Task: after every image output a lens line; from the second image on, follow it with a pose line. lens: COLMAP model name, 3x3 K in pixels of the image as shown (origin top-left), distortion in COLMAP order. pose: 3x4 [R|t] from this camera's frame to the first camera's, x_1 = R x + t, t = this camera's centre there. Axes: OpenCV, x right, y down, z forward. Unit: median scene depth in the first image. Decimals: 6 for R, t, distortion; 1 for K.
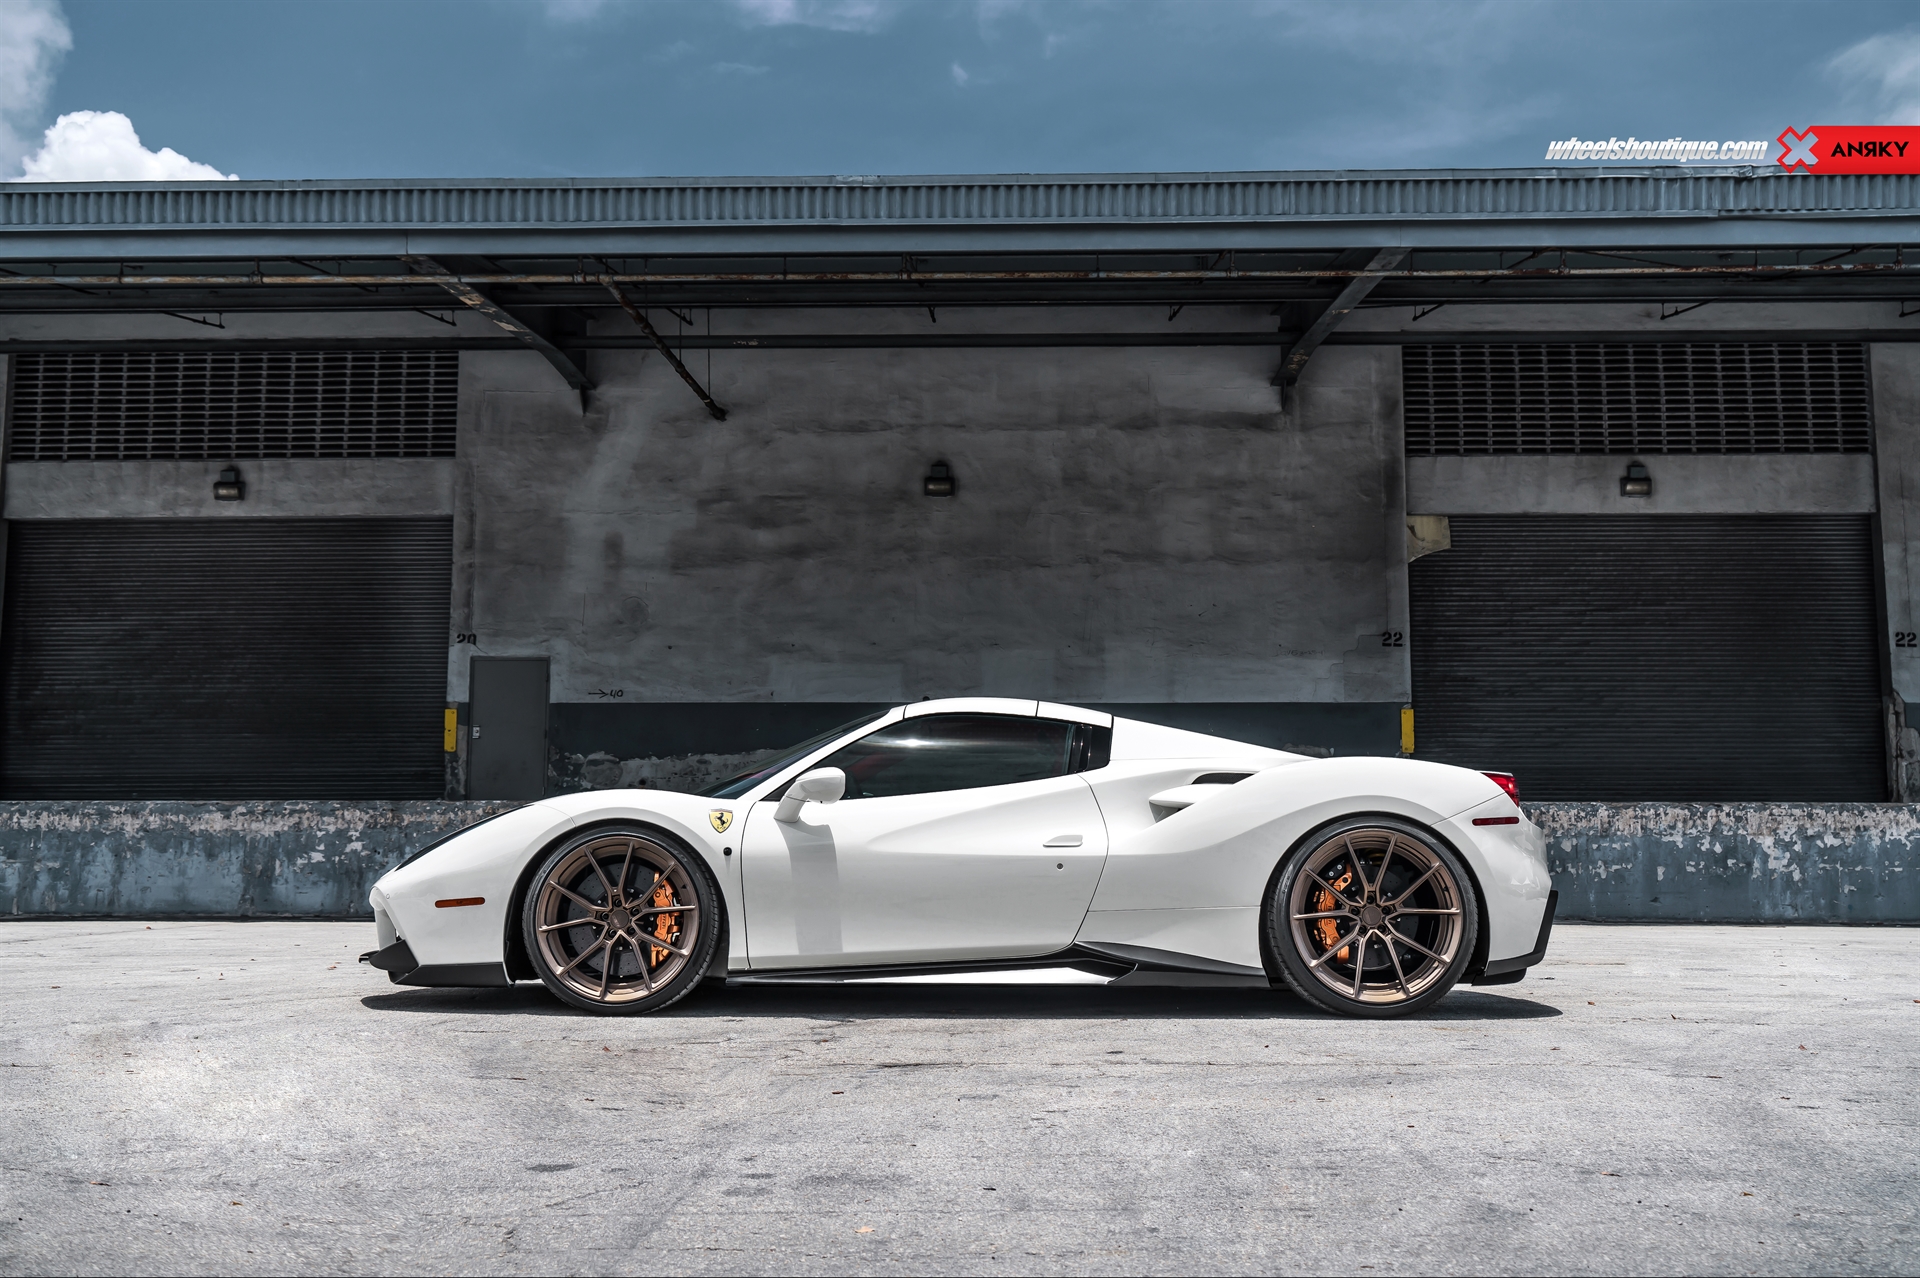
lens RADIAL K [[1818.1, 0, 998.5], [0, 1818.1, 603.2], [0, 0, 1]] dist [-0.013847, 0.049557]
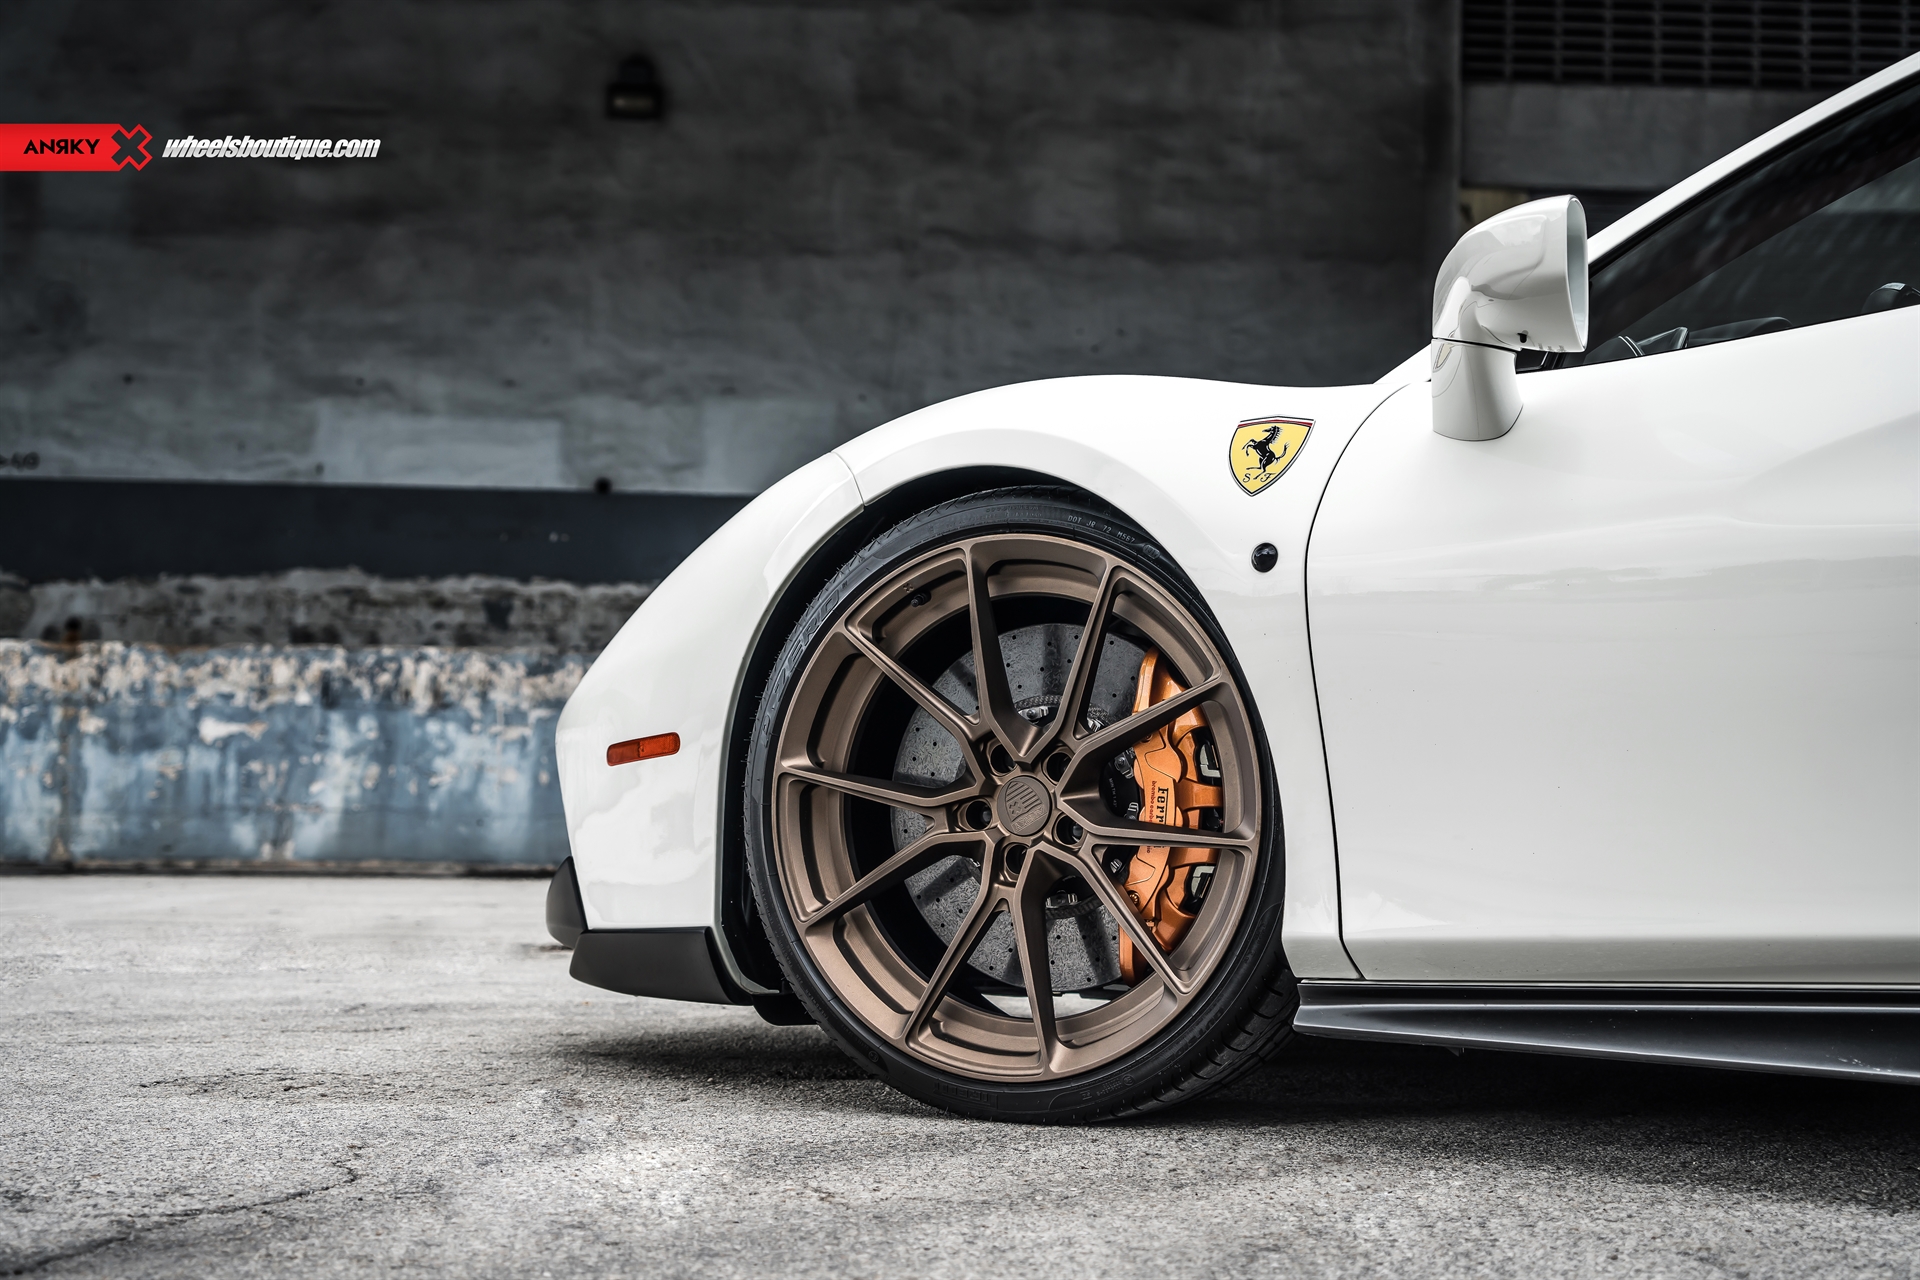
lens RADIAL K [[2763.1, 0, 1001.0], [0, 2763.1, 565.0], [0, 0, 1]] dist [0.031203, 0.082625]
pose [[0.994668, 0.022636, 0.100616, -0.003143], [-0.028081, 0.998198, 0.053035, 0.028533], [-0.099234, -0.055578, 0.993511, 0.144700]]
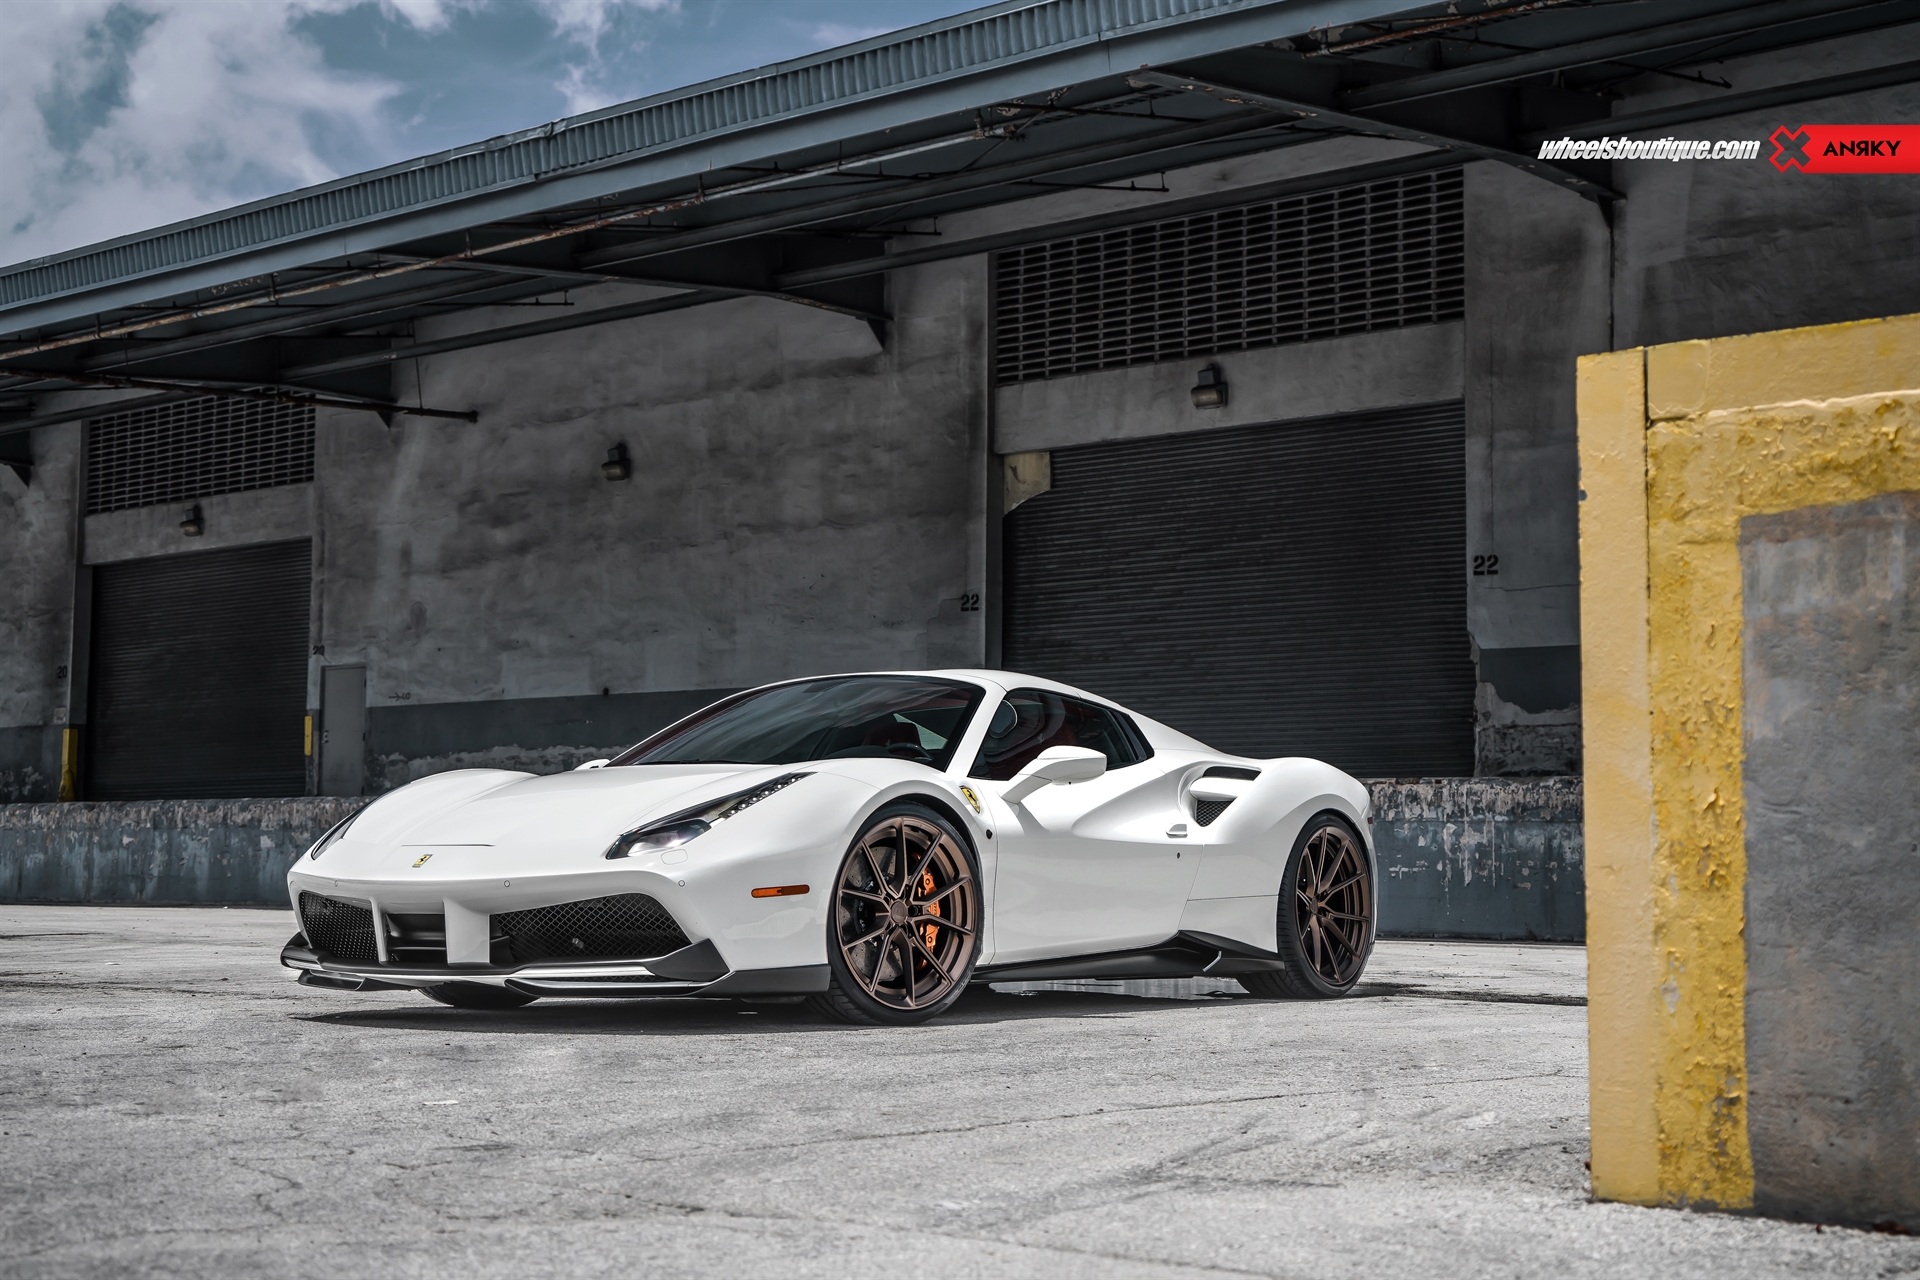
lens RADIAL K [[2577.6, 0, 1027.8], [0, 2577.6, 594.1], [0, 0, 1]] dist [0.009884, 0.059051]
pose [[0.797693, -0.059486, -0.600122, 0.963785], [0.079455, 0.996815, 0.006806, 0.009426], [0.597806, -0.053112, 0.799879, 0.032211]]
